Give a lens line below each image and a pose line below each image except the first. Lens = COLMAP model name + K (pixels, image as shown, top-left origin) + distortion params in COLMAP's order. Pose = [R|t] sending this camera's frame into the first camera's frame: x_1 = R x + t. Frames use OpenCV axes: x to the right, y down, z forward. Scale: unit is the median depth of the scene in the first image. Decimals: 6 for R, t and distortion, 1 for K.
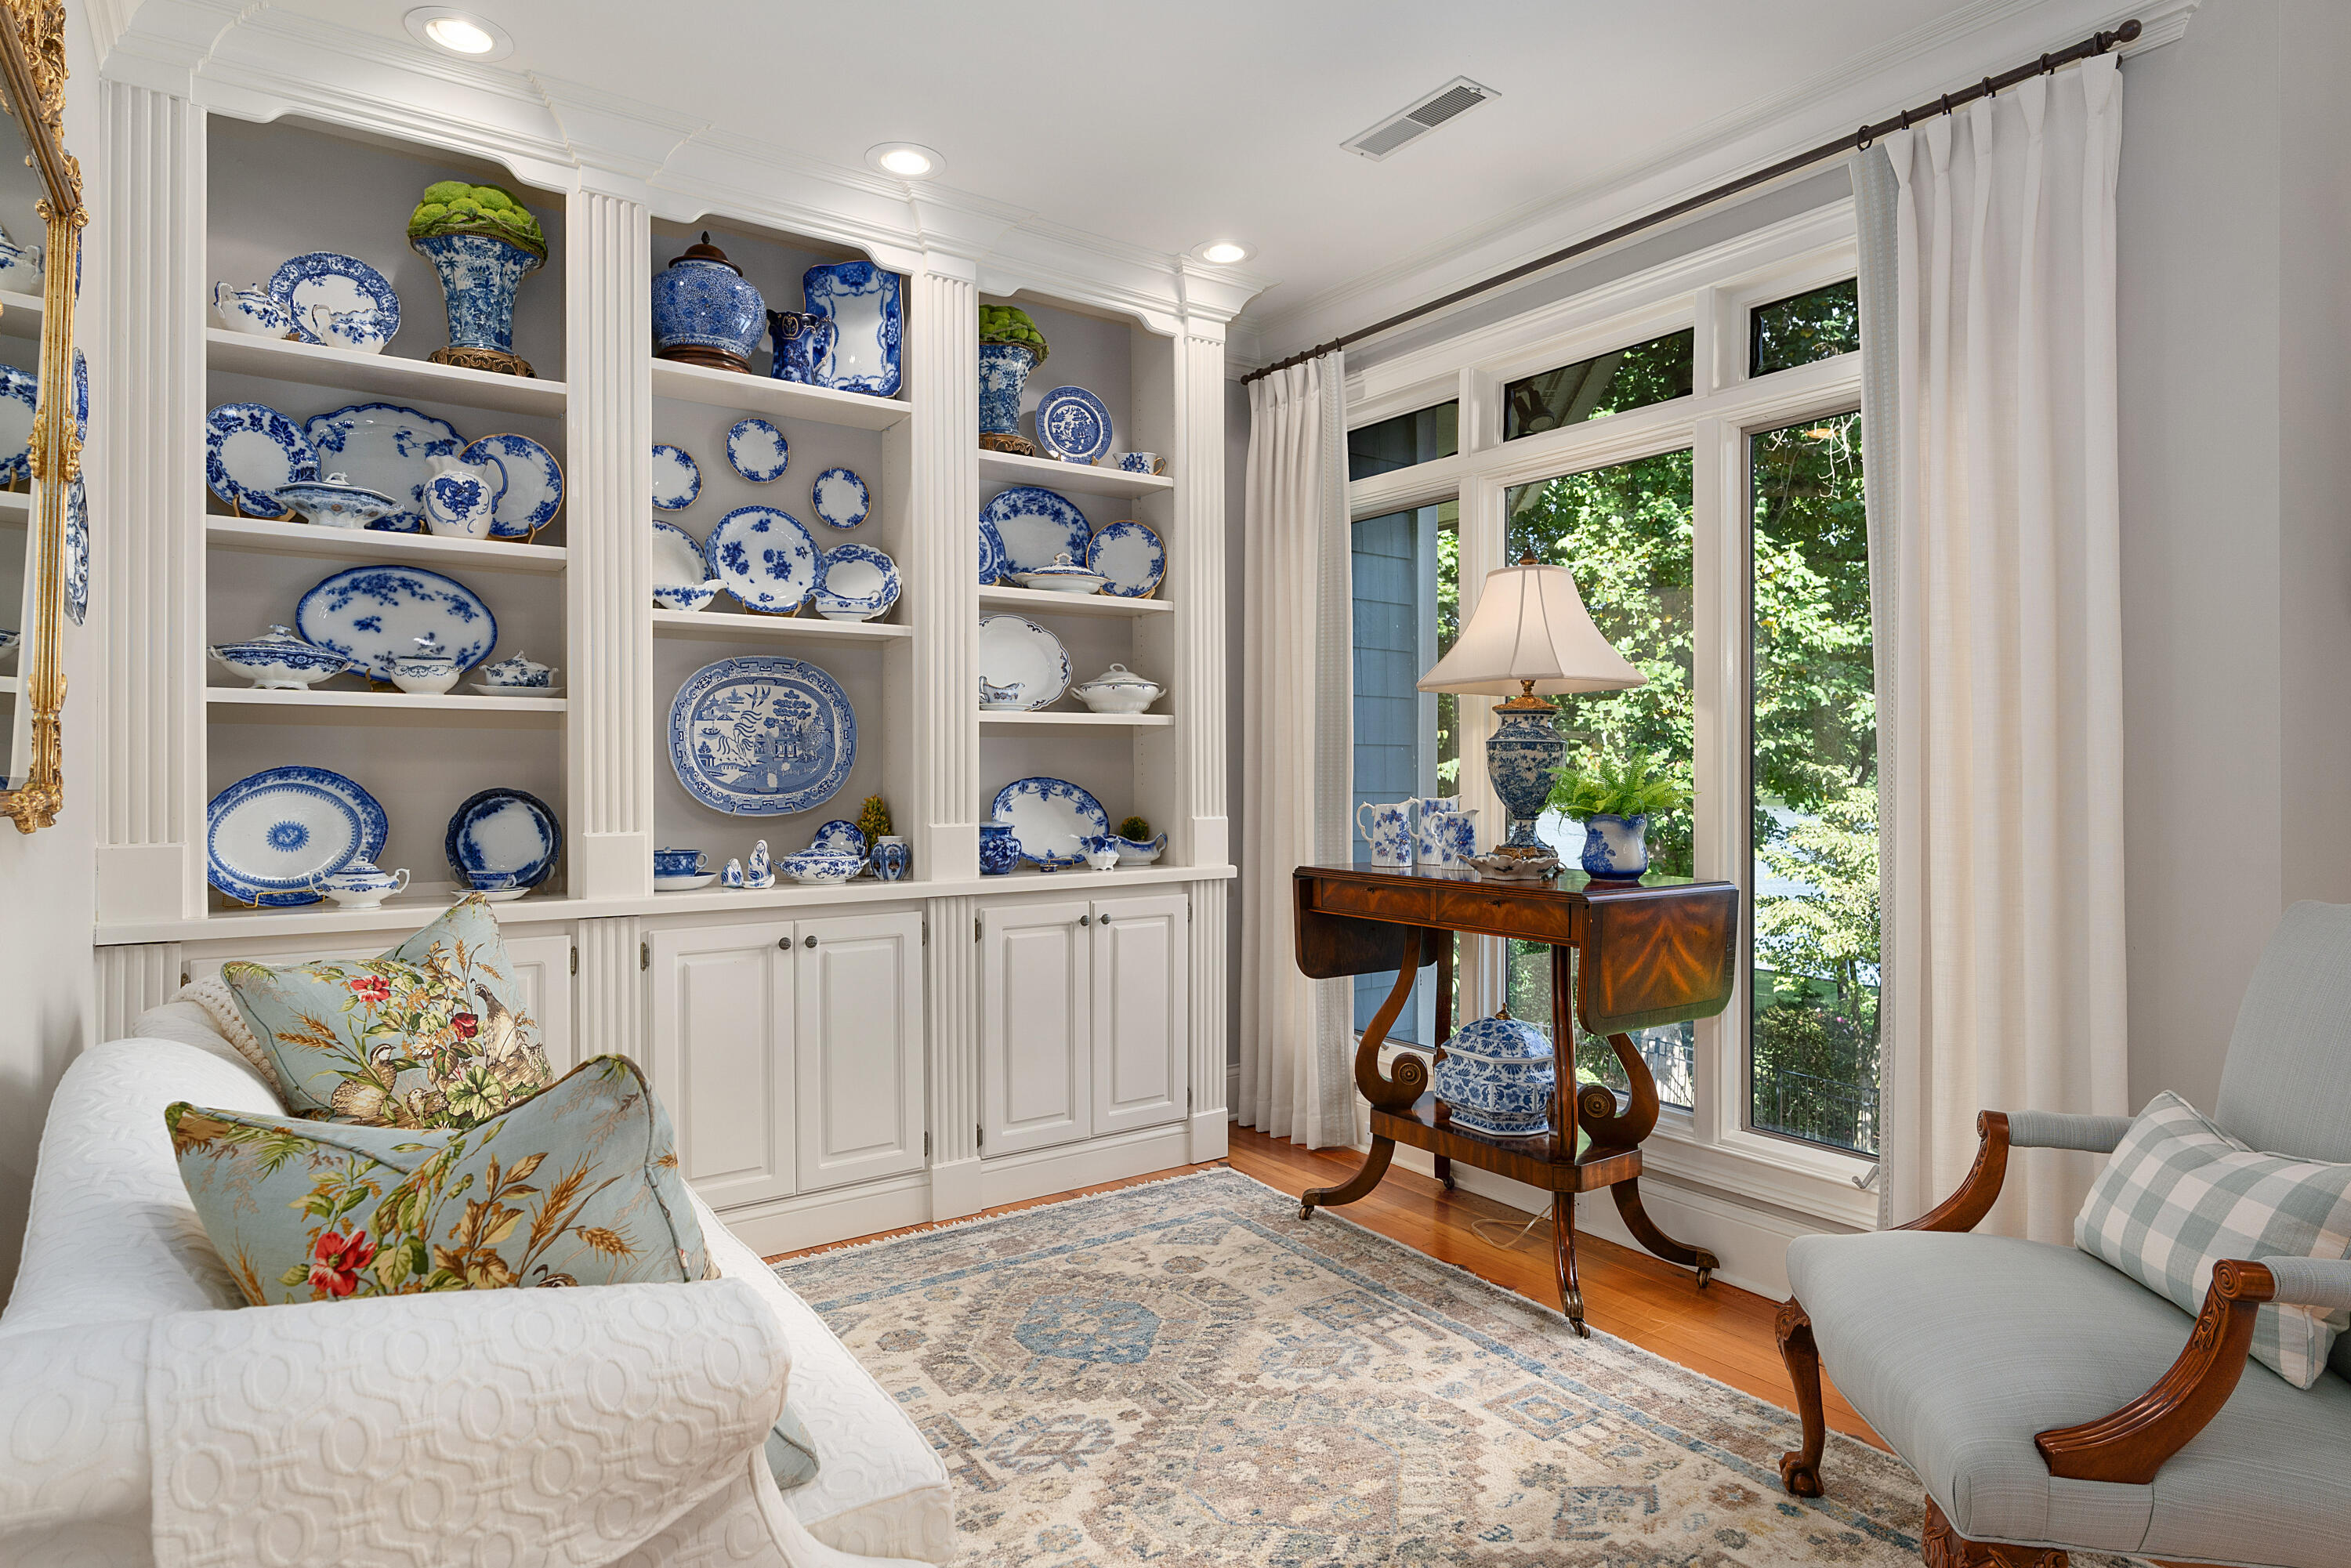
lens RADIAL K [[1297.7, 0, 1180.8], [0, 1297.7, 782.2], [0, 0, 1]] dist [-0.002552, 0.003308]
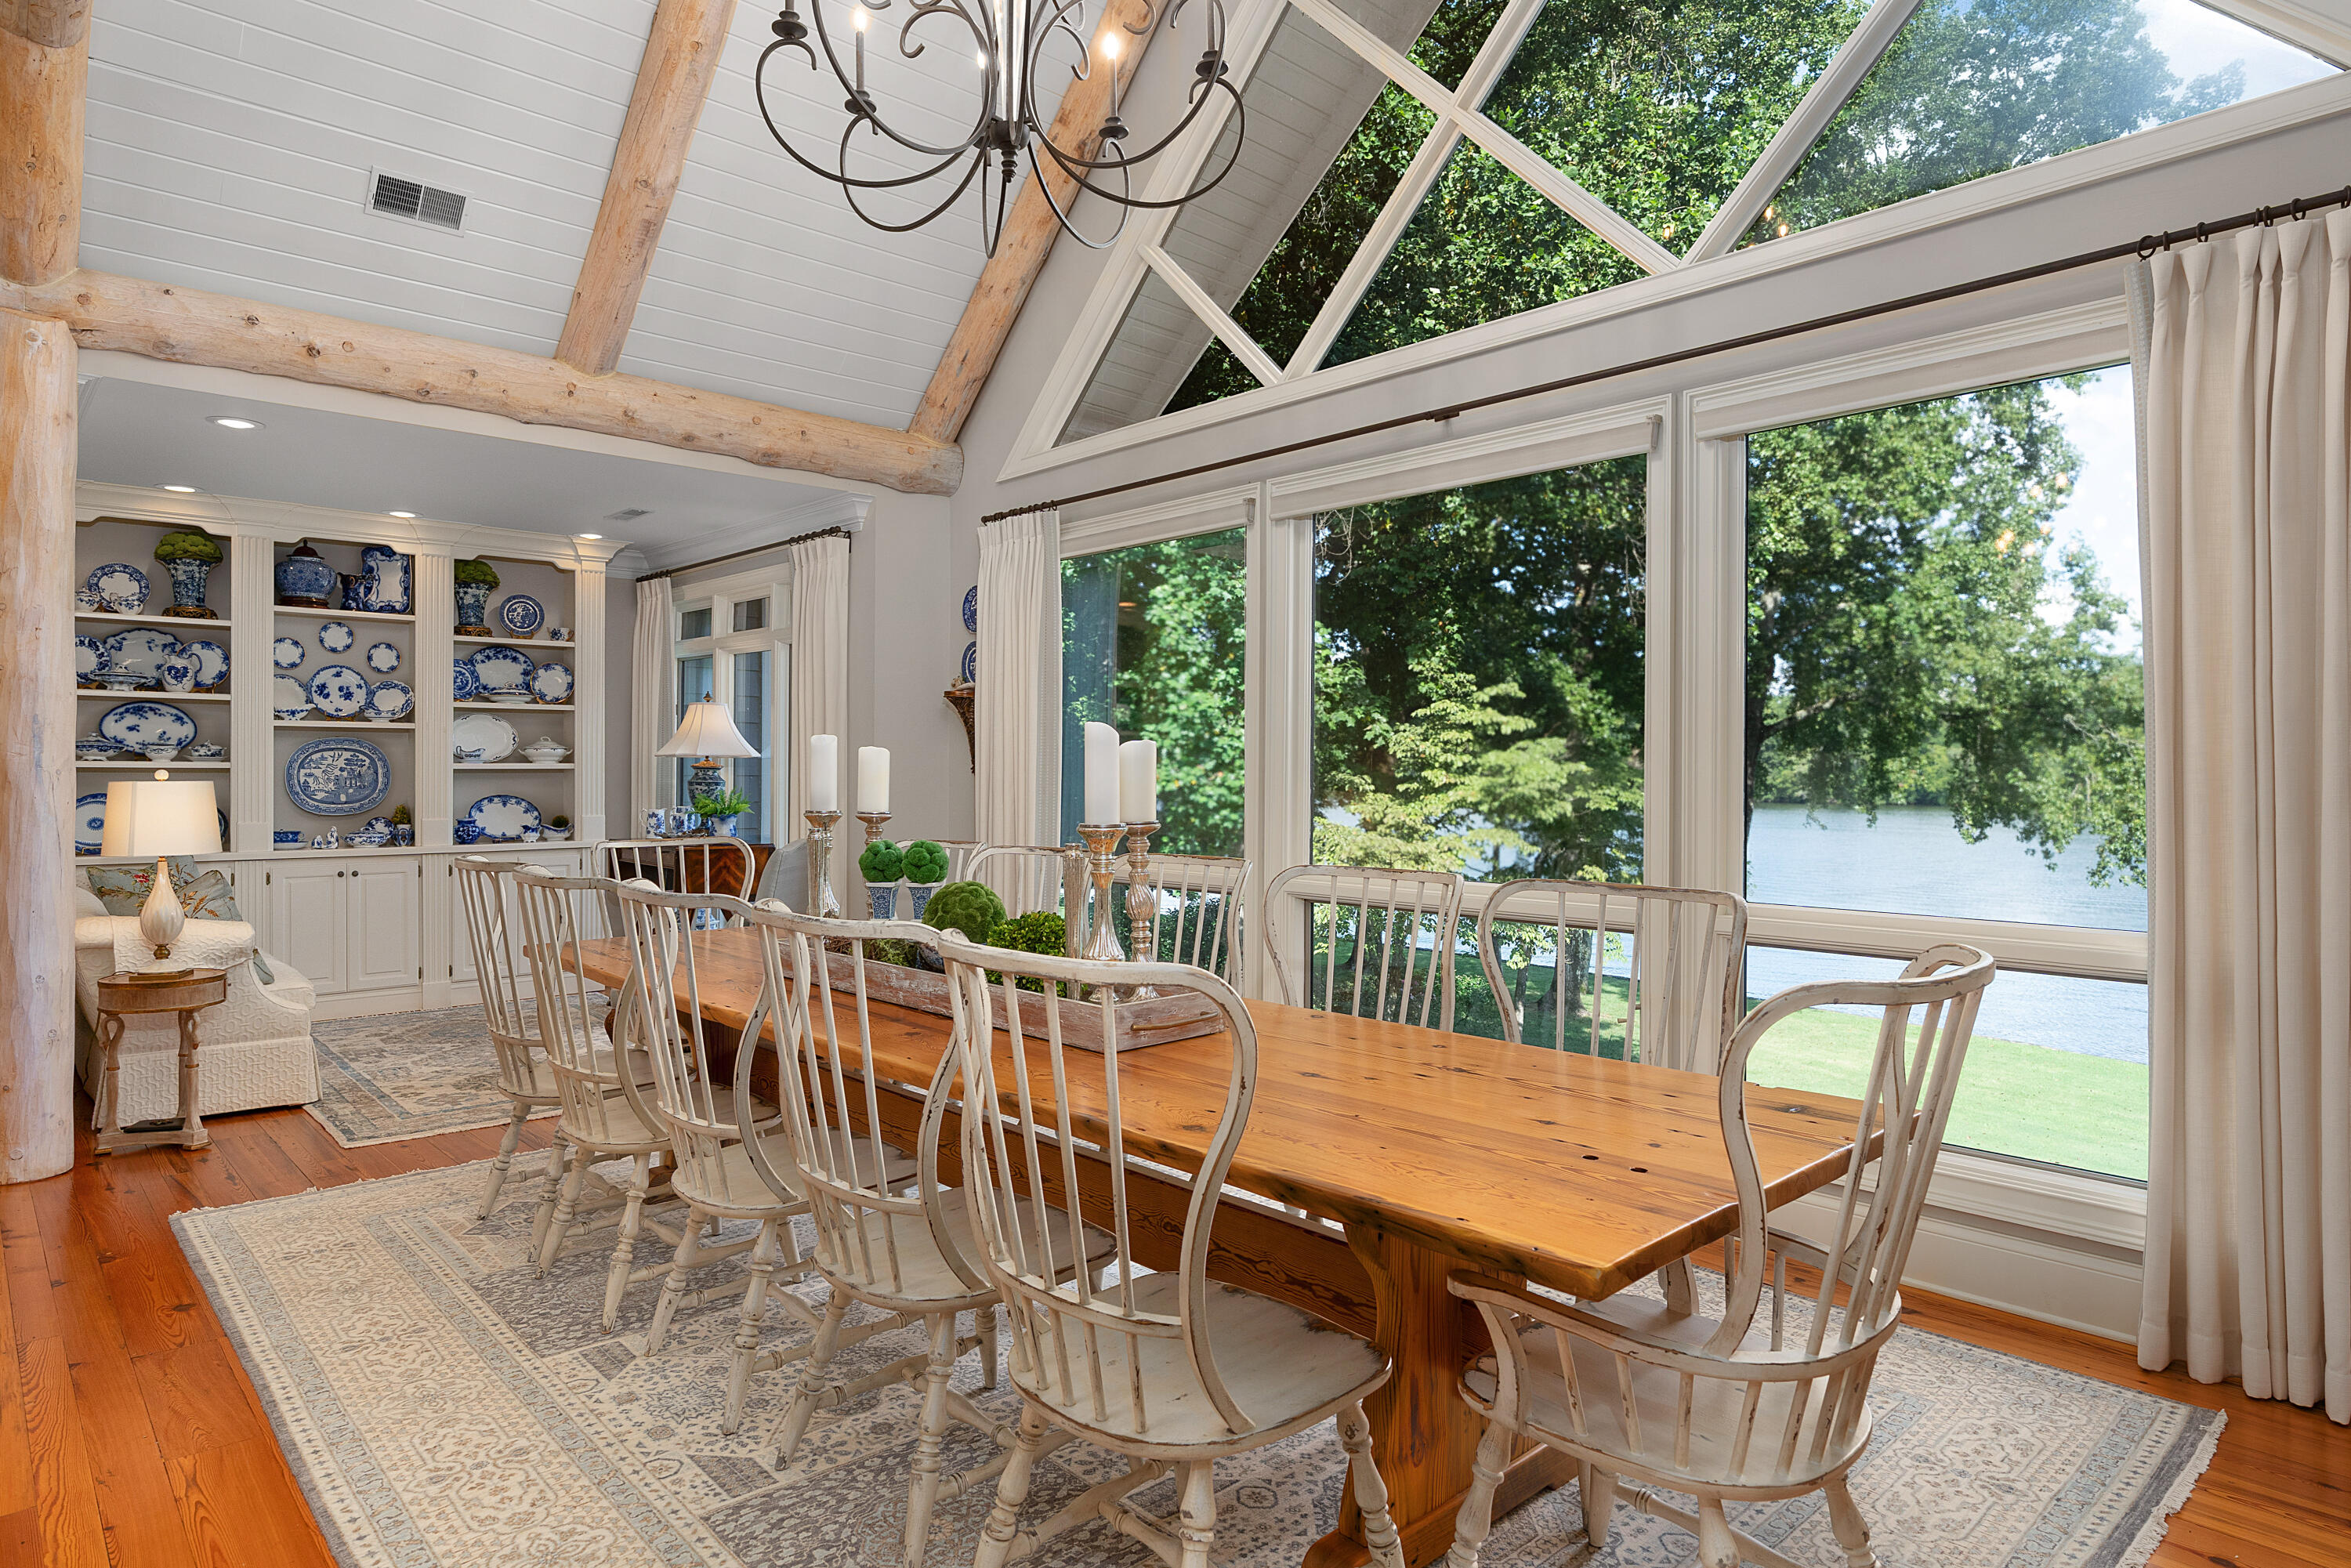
lens RADIAL K [[1347.1, 0, 1170.3], [0, 1347.1, 775.5], [0, 0, 1]] dist [0.001528, -0.000942]
pose [[0.992192, 0.003158, 0.124682, 0.732502], [-0.002848, 0.999992, -0.002660, -0.035139], [-0.124690, 0.002284, 0.992193, -1.306832]]
